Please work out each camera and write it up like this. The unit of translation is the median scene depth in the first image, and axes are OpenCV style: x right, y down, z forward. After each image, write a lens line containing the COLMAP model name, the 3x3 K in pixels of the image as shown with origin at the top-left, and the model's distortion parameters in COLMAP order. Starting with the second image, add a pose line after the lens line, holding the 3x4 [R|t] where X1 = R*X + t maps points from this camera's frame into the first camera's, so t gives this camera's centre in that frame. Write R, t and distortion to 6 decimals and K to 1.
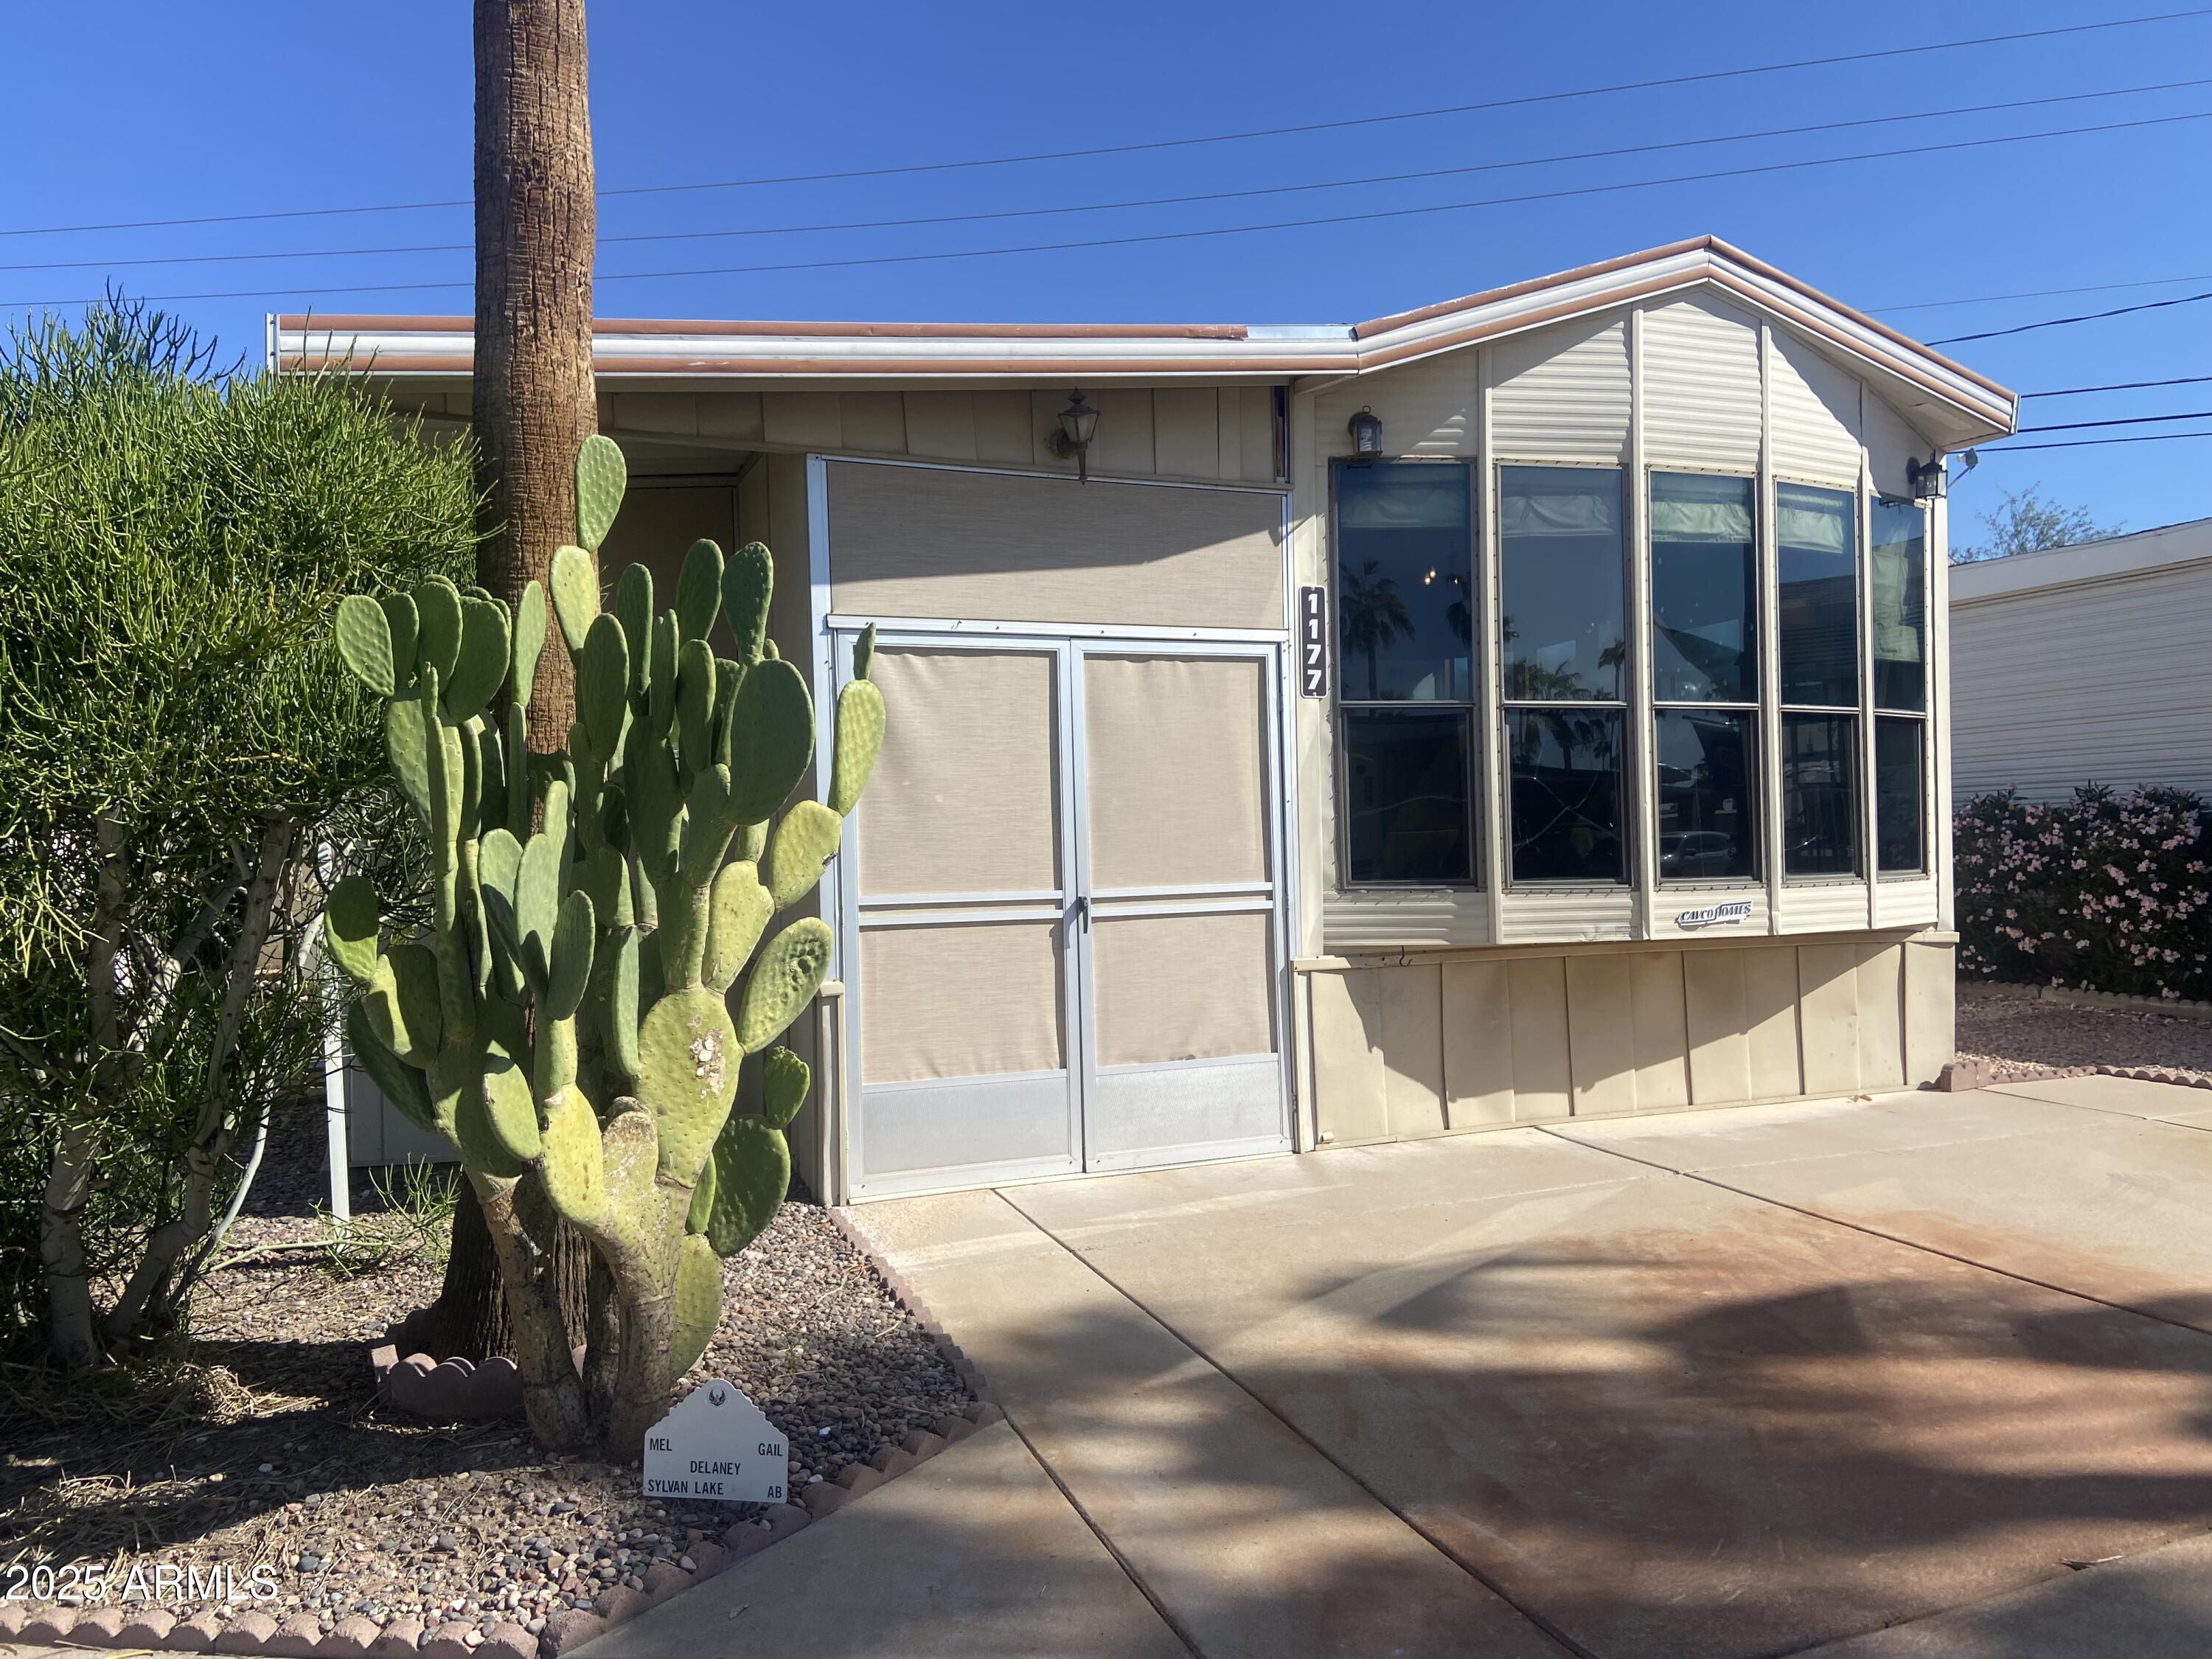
lens RADIAL K [[1680.5, 0, 1143.8], [0, 1680.5, 826.0], [0, 0, 1]] dist [0.129056, -0.158619]
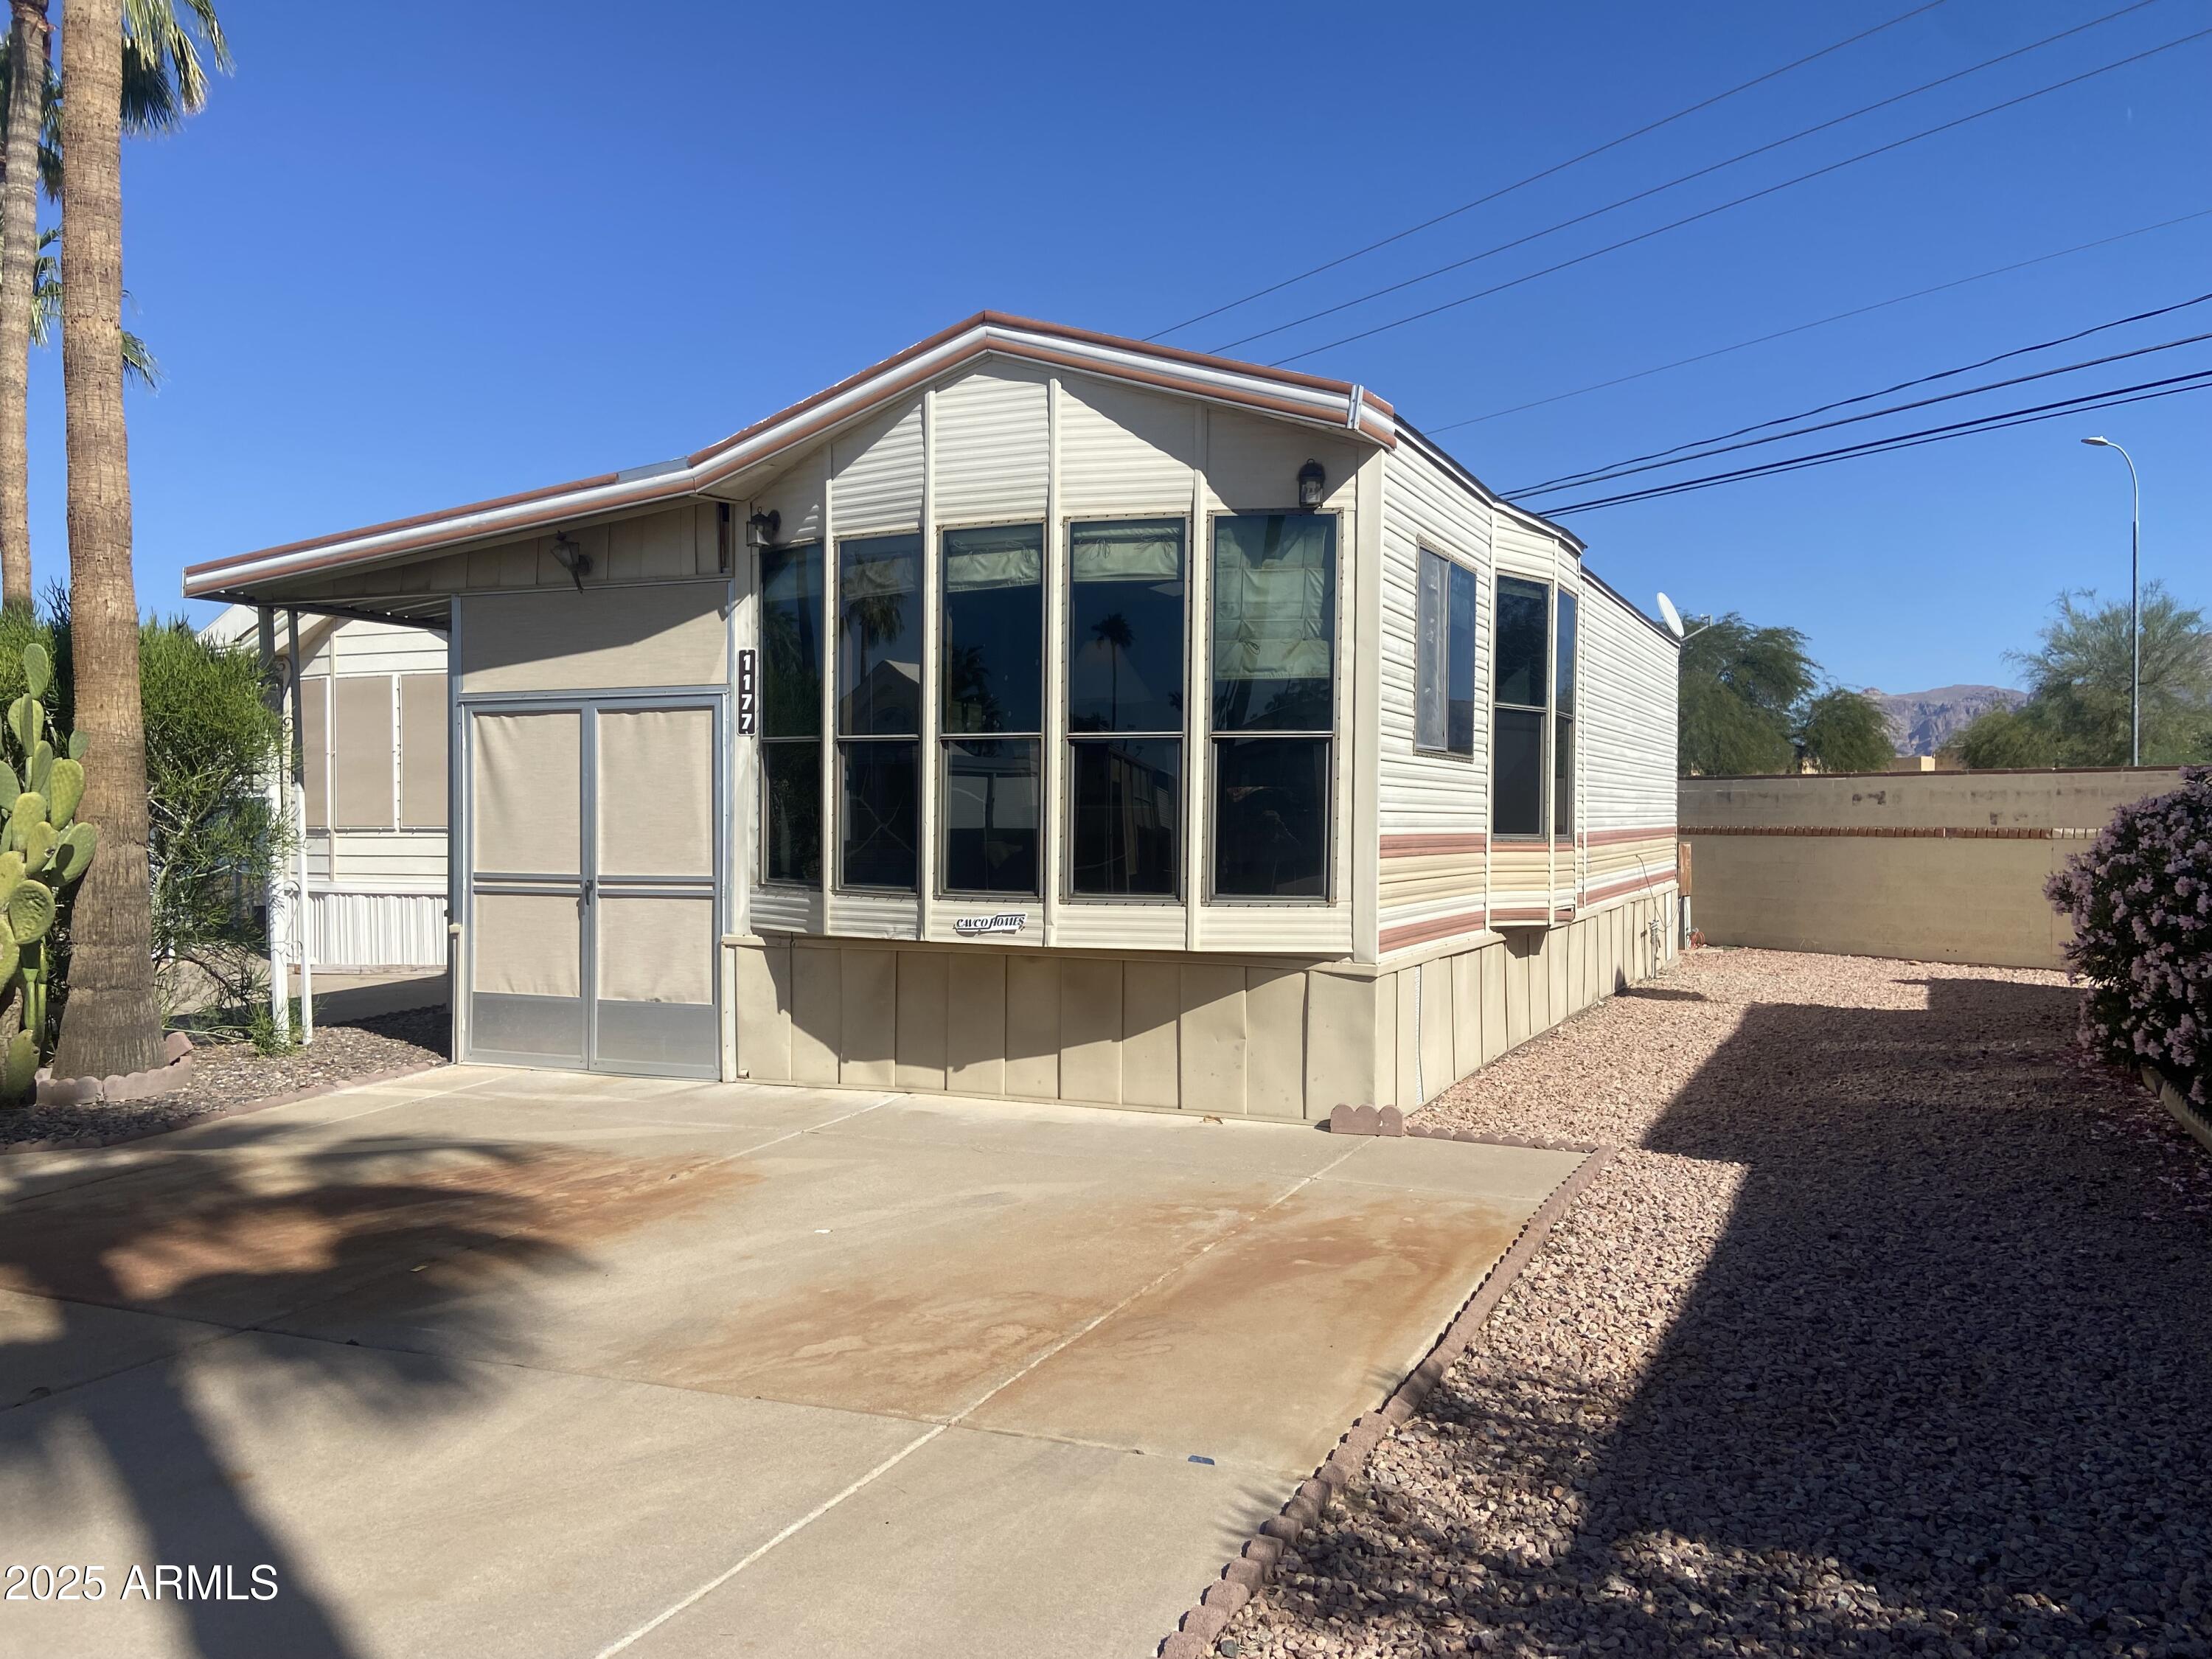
lens RADIAL K [[1680.5, 0, 1143.8], [0, 1680.5, 826.0], [0, 0, 1]] dist [0.129056, -0.158619]
pose [[0.670134, 0.026956, -0.741751, 1.244742], [-0.008643, 0.999556, 0.028516, -0.045223], [0.742190, -0.012699, 0.670069, 0.345212]]
